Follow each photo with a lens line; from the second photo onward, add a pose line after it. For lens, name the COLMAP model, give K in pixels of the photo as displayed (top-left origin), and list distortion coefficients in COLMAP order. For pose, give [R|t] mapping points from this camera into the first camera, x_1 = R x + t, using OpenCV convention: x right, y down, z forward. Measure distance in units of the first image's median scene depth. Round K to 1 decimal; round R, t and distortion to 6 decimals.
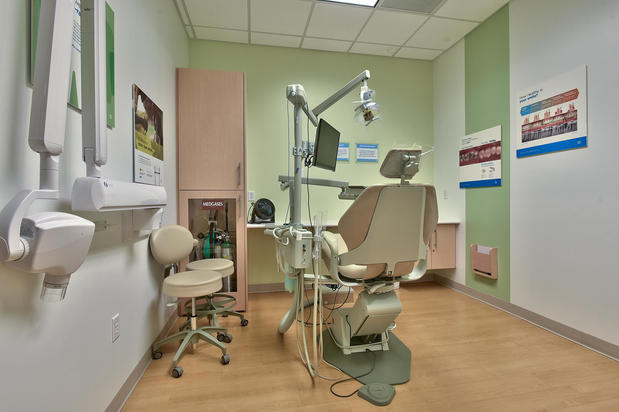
lens RADIAL K [[291.4, 0, 315.0], [0, 291.4, 207.2], [0, 0, 1]] dist [-0.013028, 0.001380]
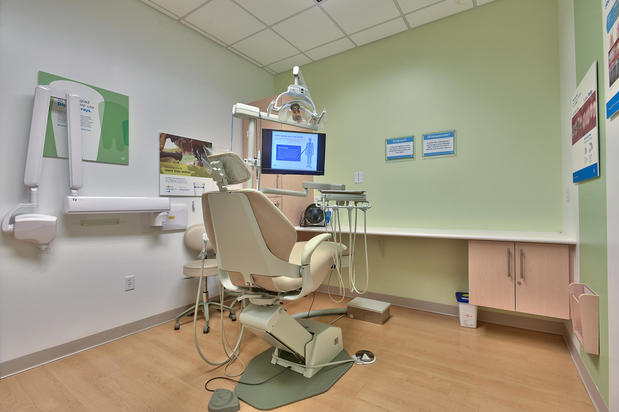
lens RADIAL K [[291.4, 0, 314.0], [0, 291.4, 205.7], [0, 0, 1]] dist [-0.013028, 0.001380]
pose [[0.718115, -0.003988, -0.695913, 0.591186], [-0.008573, 0.999857, -0.014576, -0.008260], [0.695872, 0.016433, 0.717978, 0.255078]]
